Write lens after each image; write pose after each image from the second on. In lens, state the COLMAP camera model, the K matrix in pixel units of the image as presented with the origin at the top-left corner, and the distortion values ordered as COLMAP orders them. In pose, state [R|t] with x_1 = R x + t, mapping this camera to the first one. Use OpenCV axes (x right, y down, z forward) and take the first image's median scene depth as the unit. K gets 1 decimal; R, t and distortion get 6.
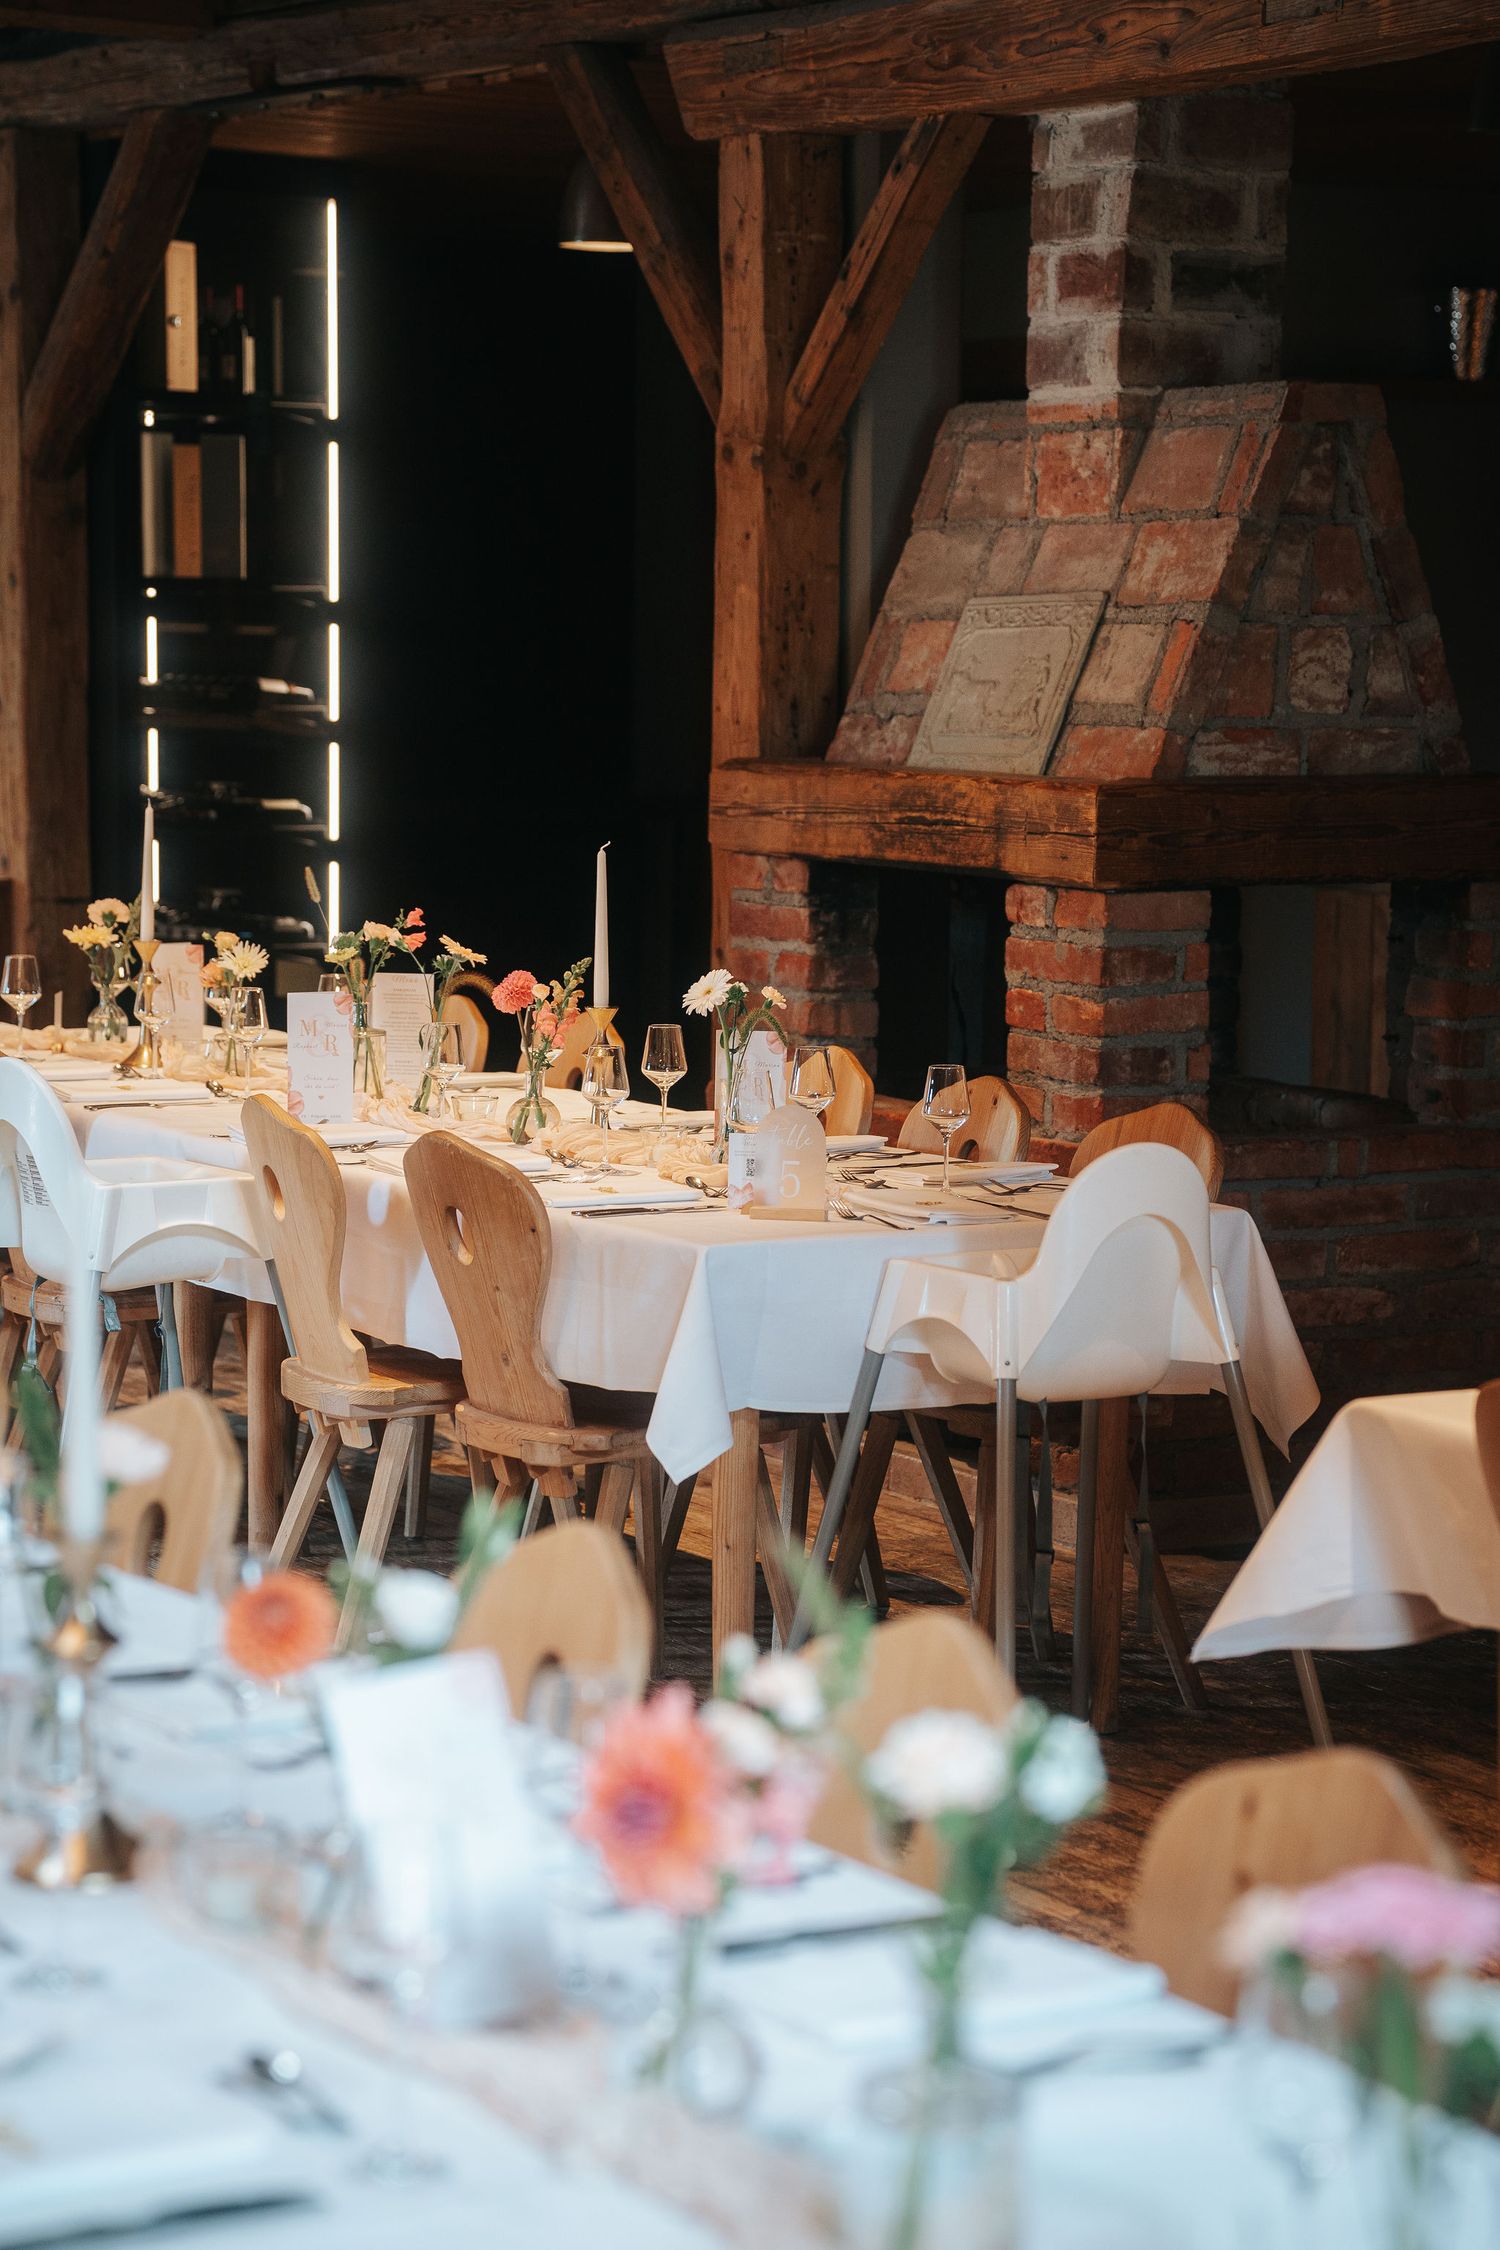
lens RADIAL K [[4852.4, 0, 750.0], [0, 4852.4, 1125.0], [0, 0, 1]] dist [0.490075, -0.030063]
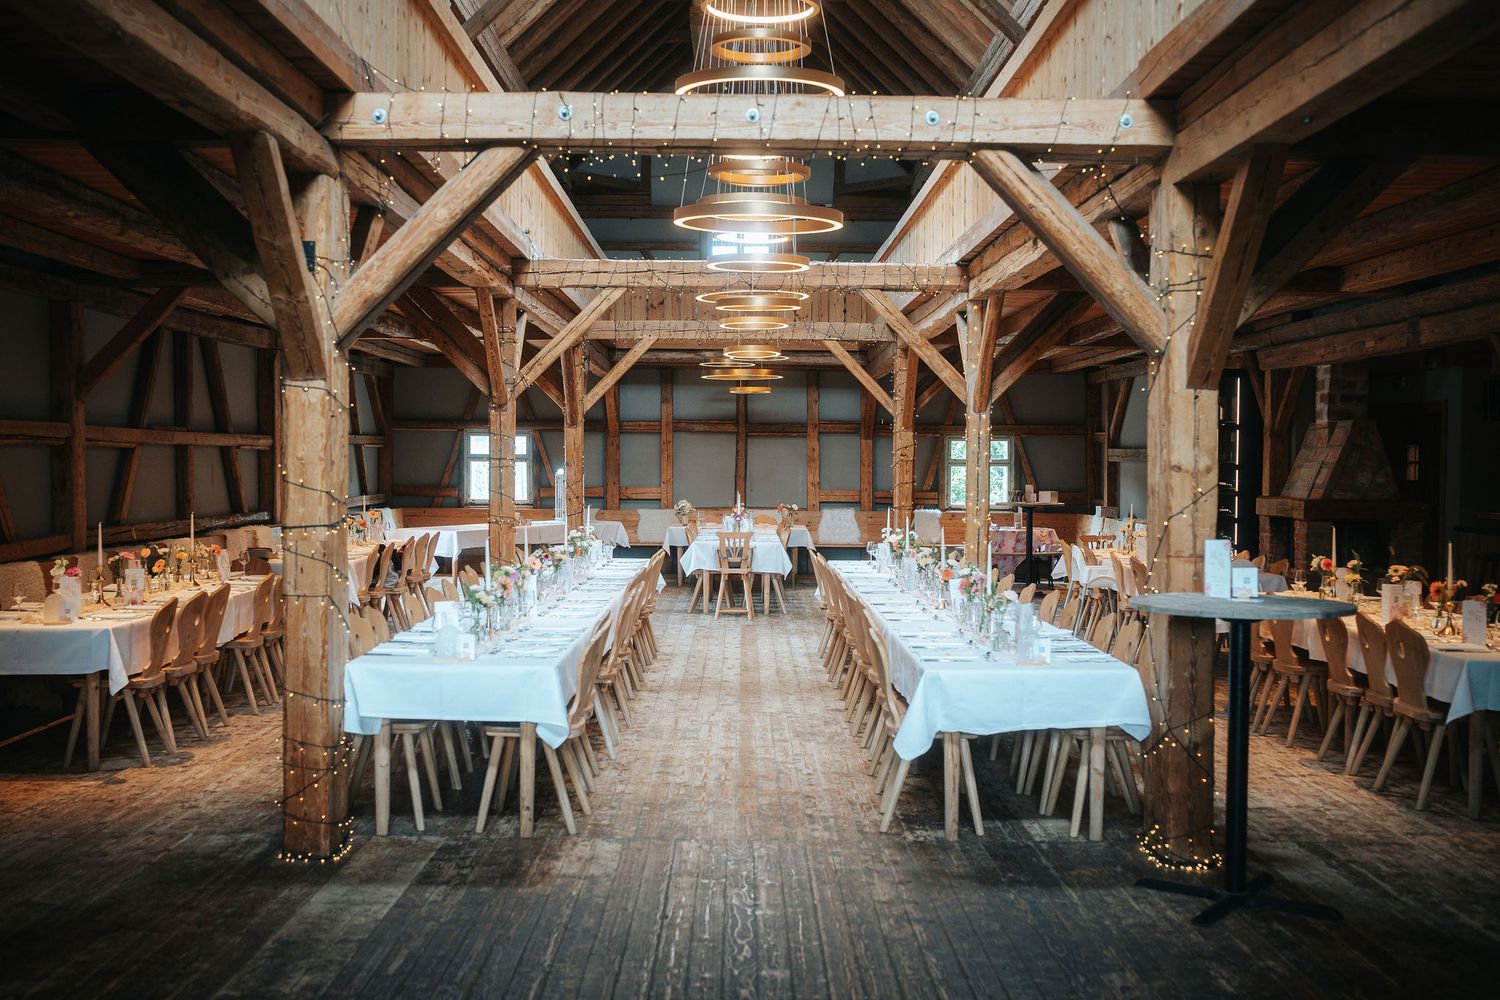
lens RADIAL K [[1515.0, 0, 750.0], [0, 1515.0, 500.0], [0, 0, 1]] dist [0.000175, 0.000200]
pose [[0.865203, 0.006758, -0.501377, 0.329348], [-0.049378, 0.996197, -0.071781, 0.064052], [0.498985, 0.086862, 0.862246, -0.566778]]
